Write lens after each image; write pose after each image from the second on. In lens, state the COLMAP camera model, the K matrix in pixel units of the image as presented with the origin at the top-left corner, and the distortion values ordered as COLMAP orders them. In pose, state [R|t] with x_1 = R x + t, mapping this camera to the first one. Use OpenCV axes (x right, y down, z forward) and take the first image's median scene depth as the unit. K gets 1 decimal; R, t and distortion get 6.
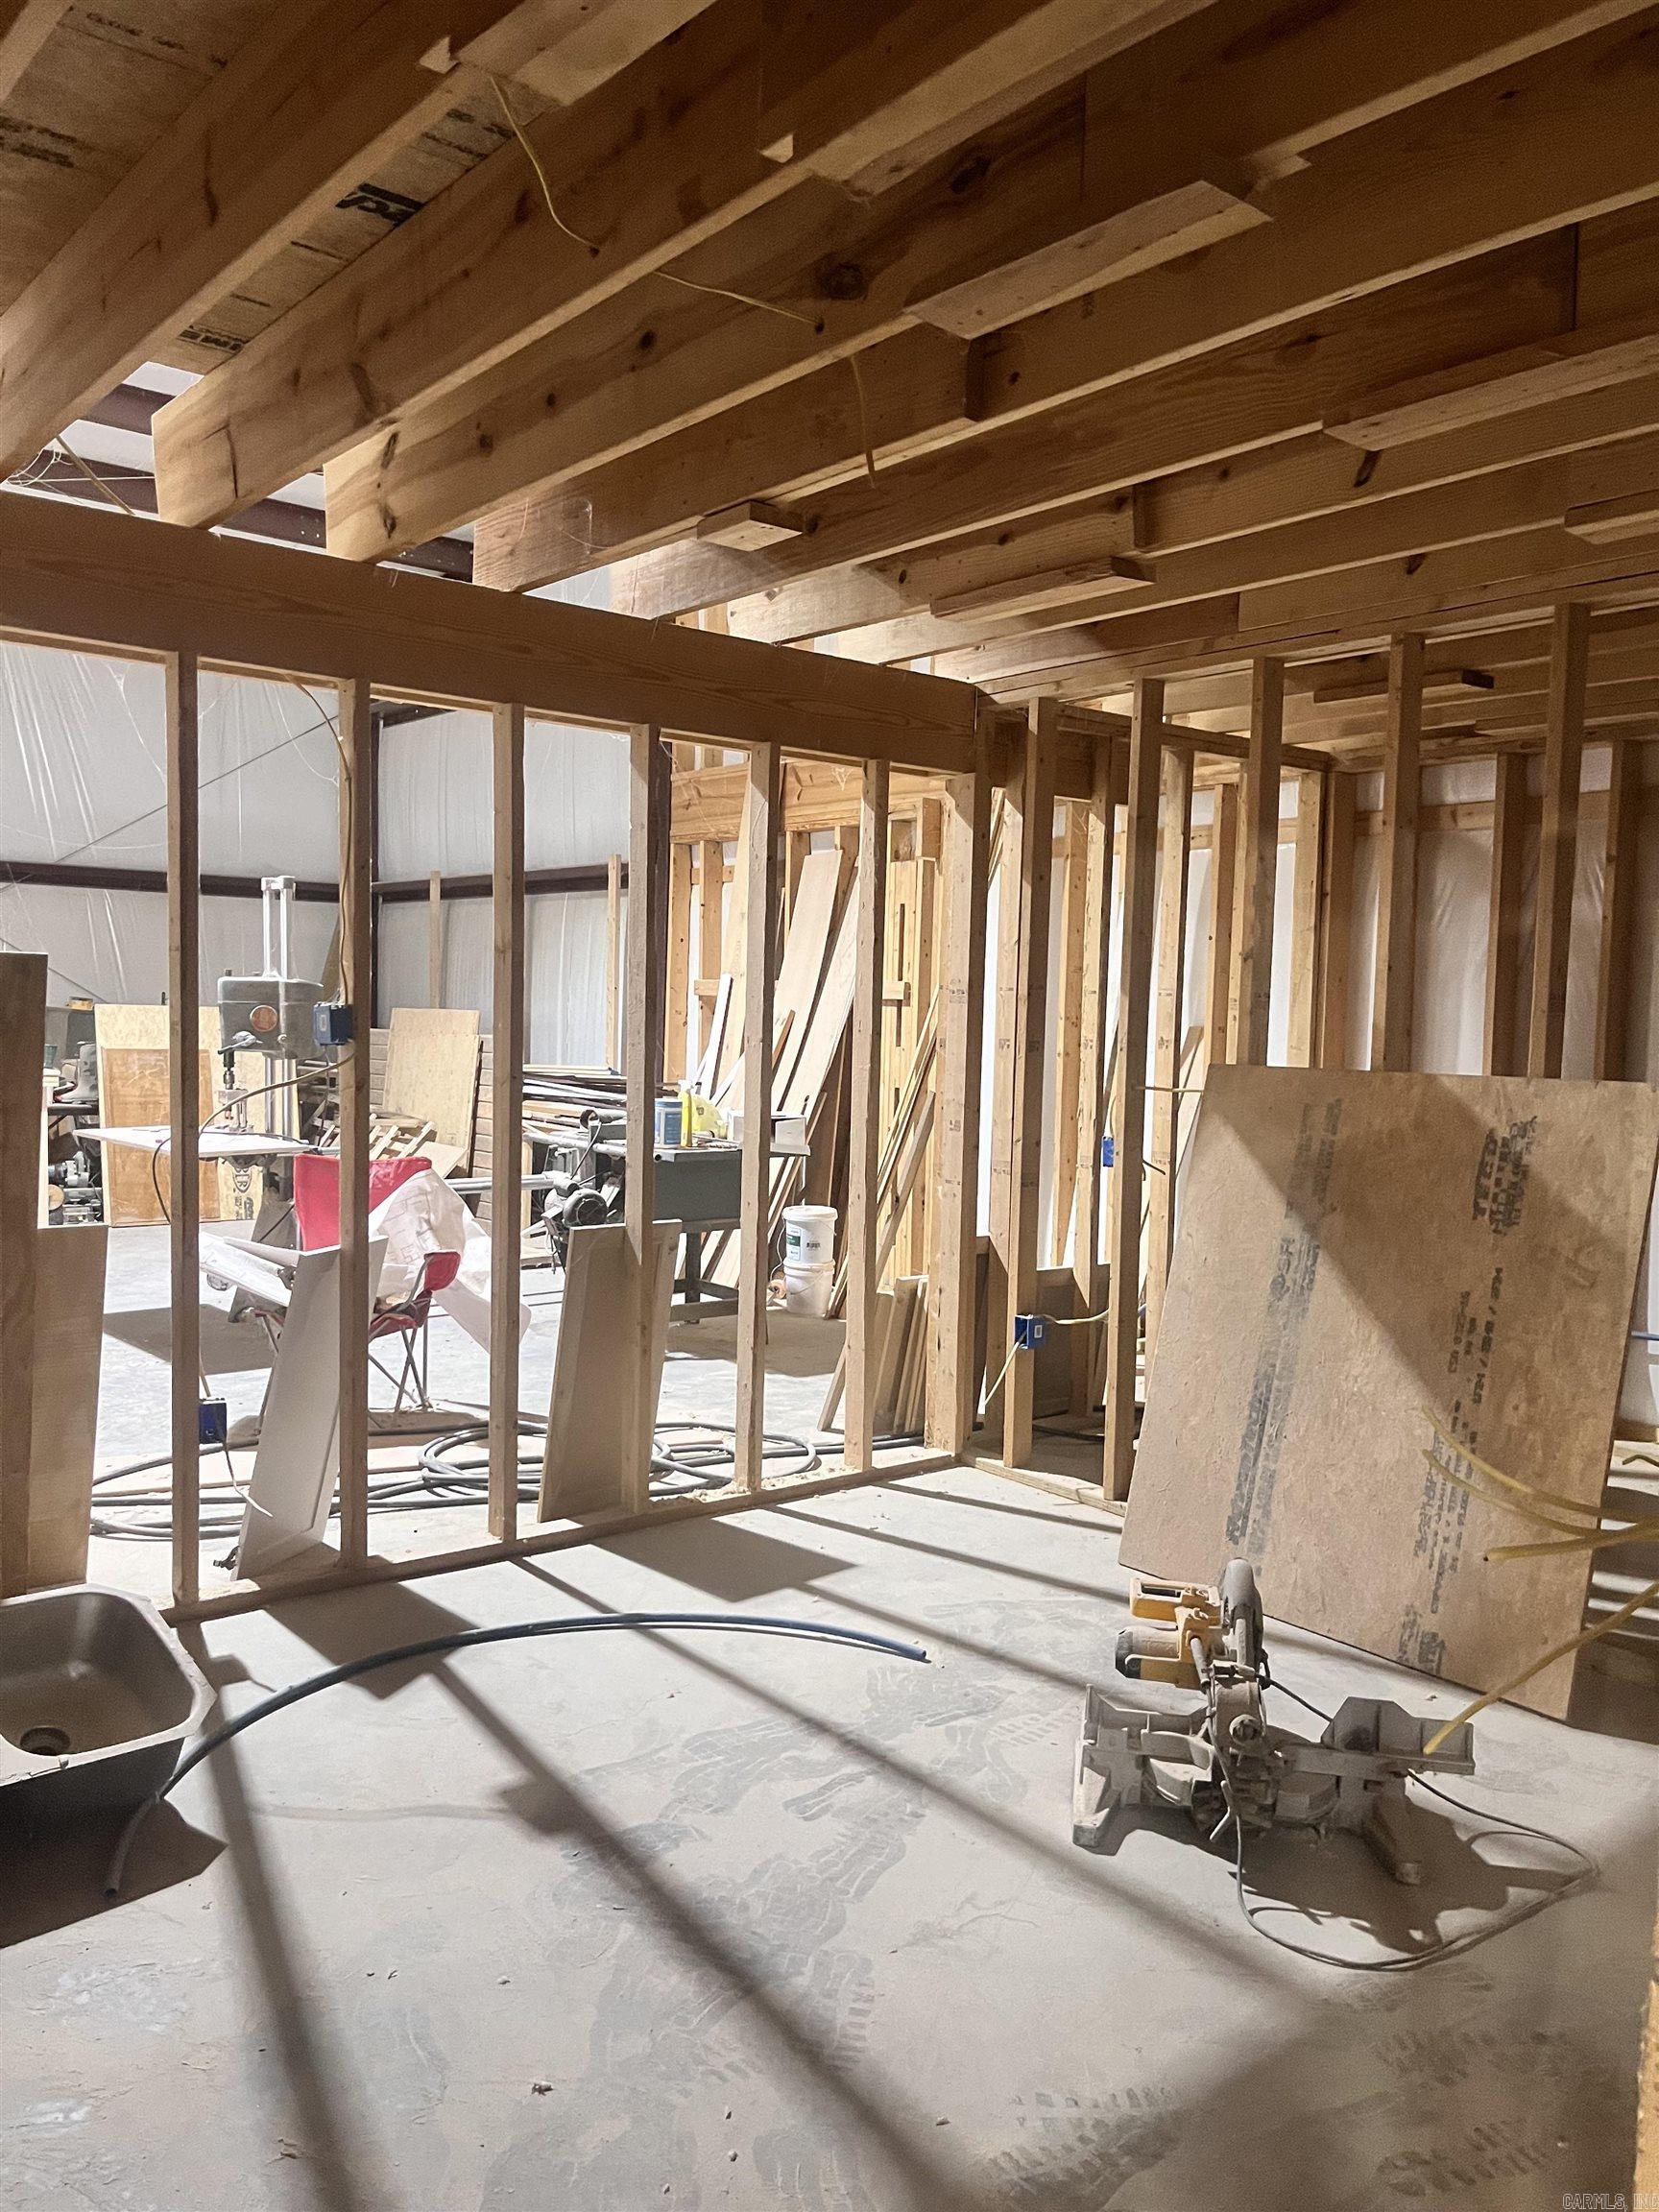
lens RADIAL K [[1669.3, 0, 831.2], [0, 1669.3, 1116.1], [0, 0, 1]] dist [0.043275, -0.055946]
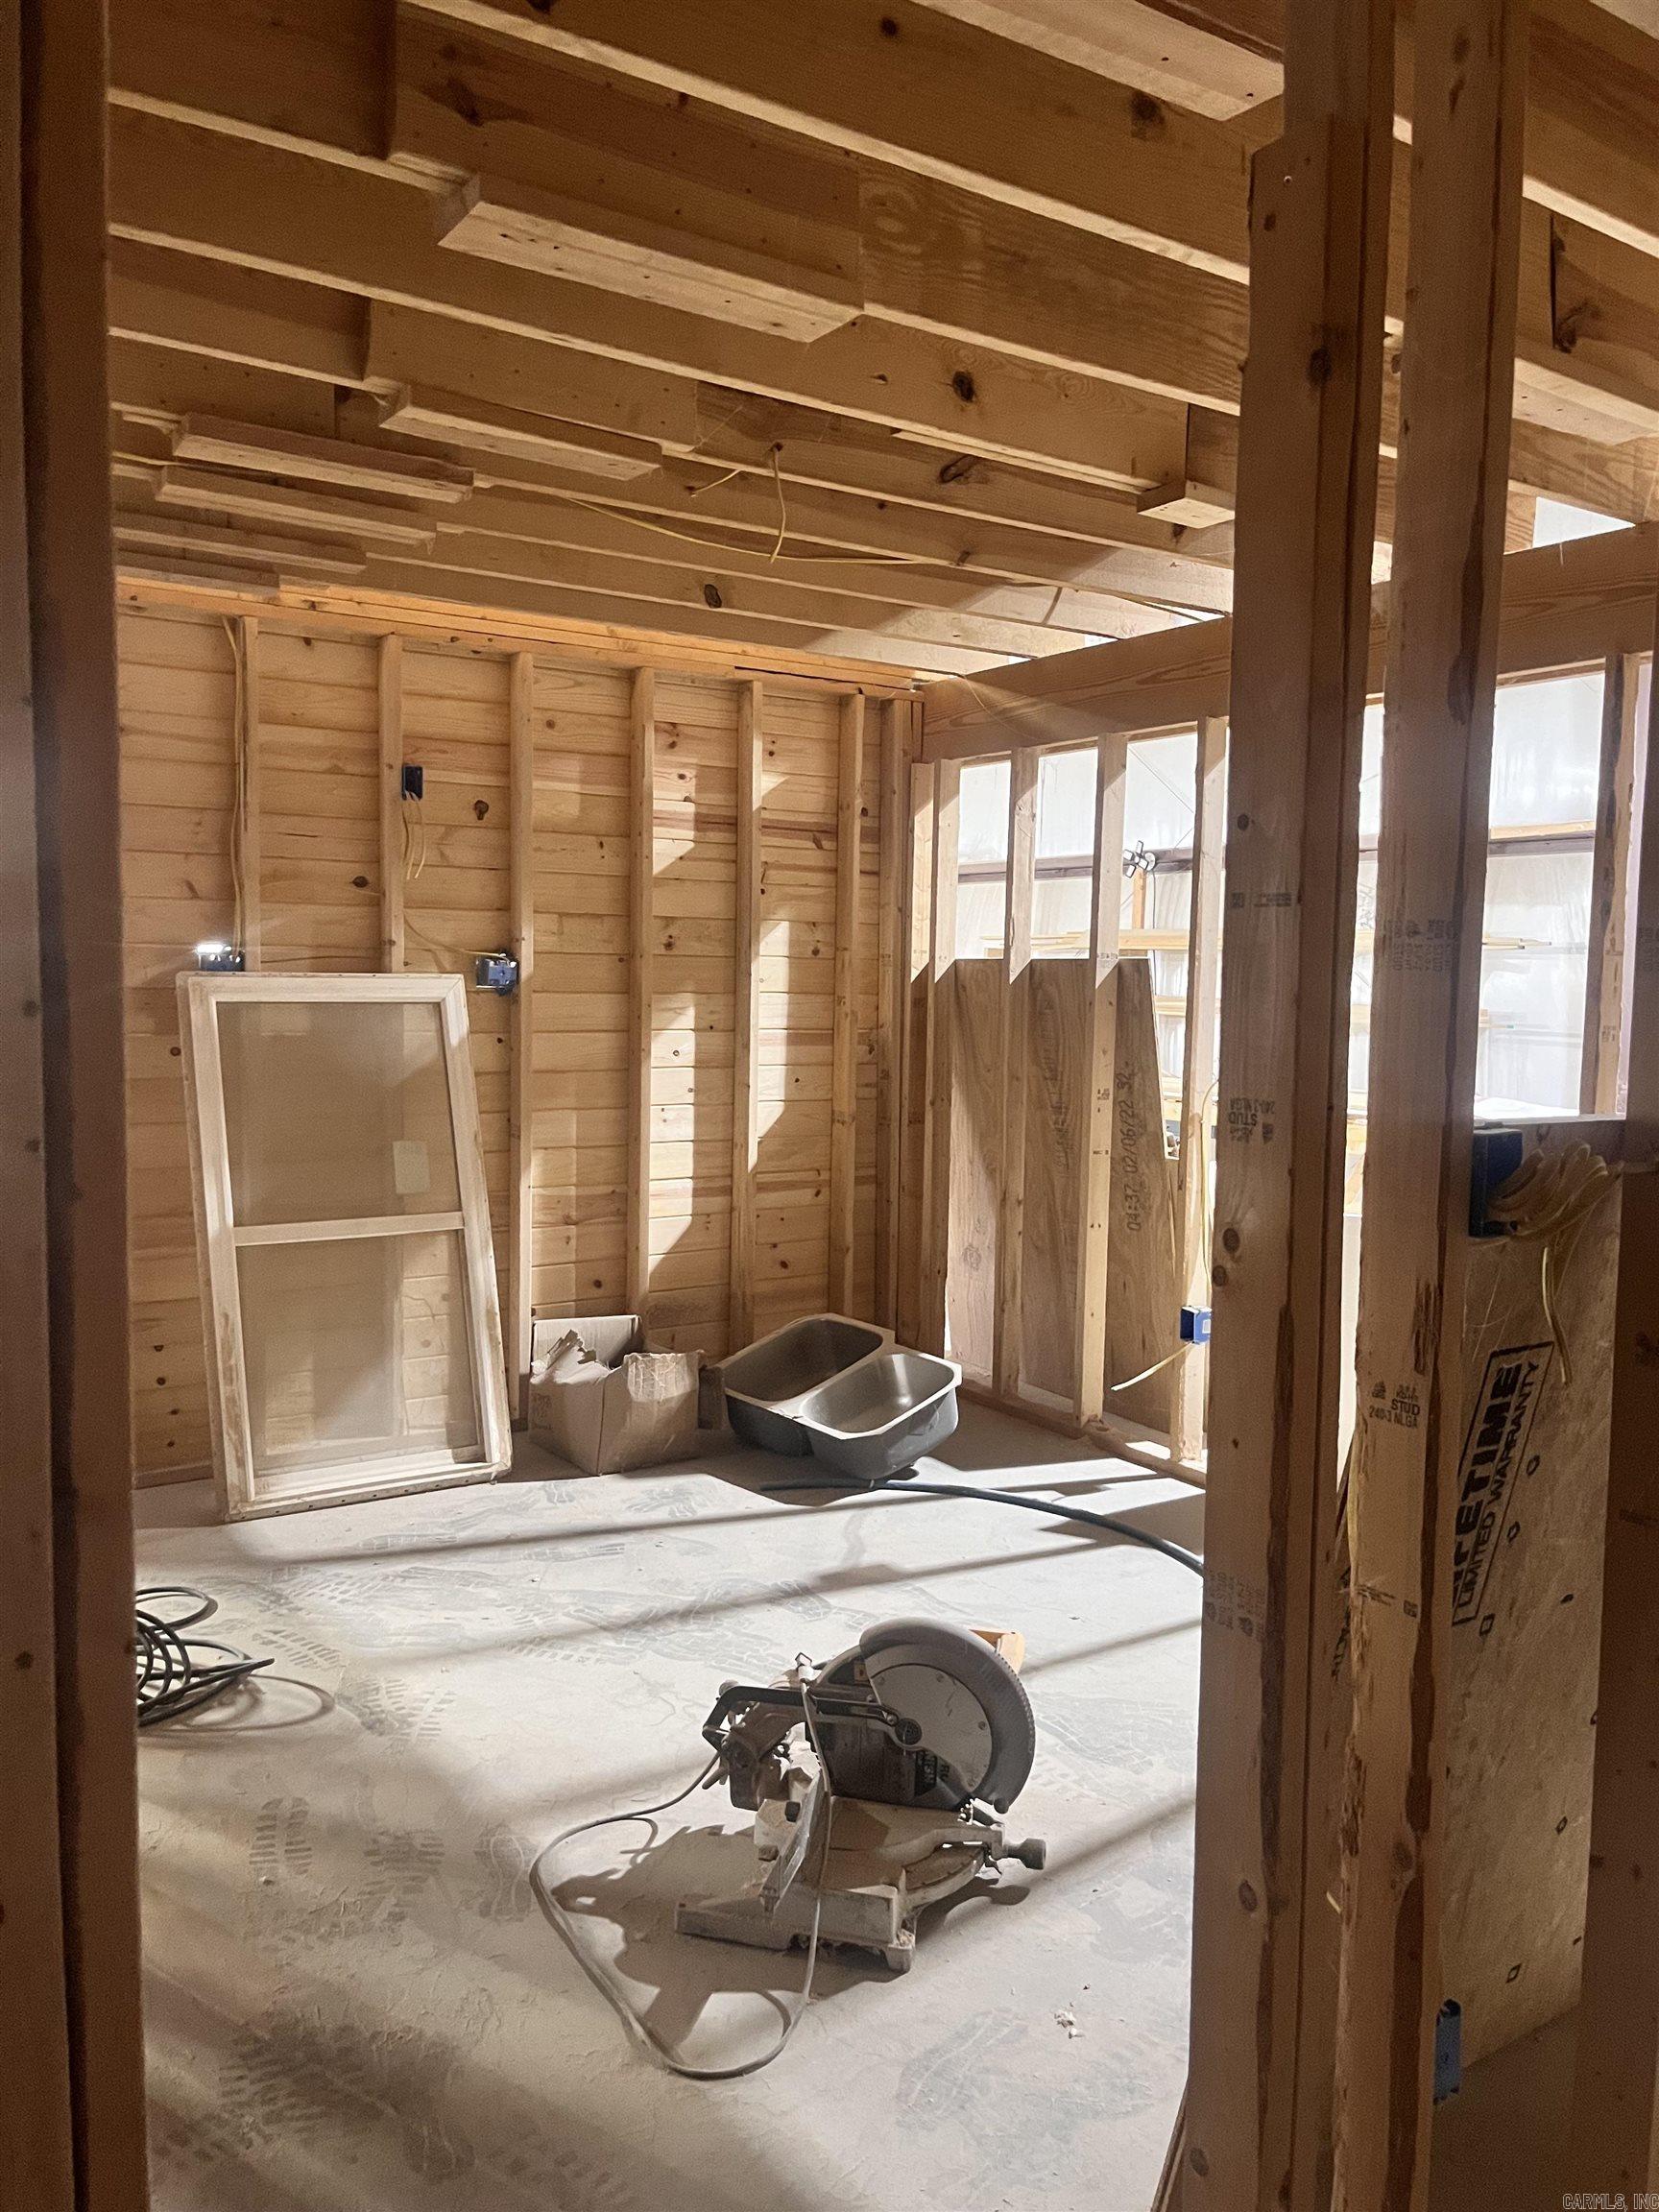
lens RADIAL K [[1714.1, 0, 829.5], [0, 1714.1, 1106.0], [0, 0, 1]] dist [0.000258, 0.000886]
pose [[-0.104120, 0.050738, -0.993270, 1.217747], [-0.085702, 0.994525, 0.059786, -0.042469], [0.990865, 0.091350, -0.099201, 1.121403]]
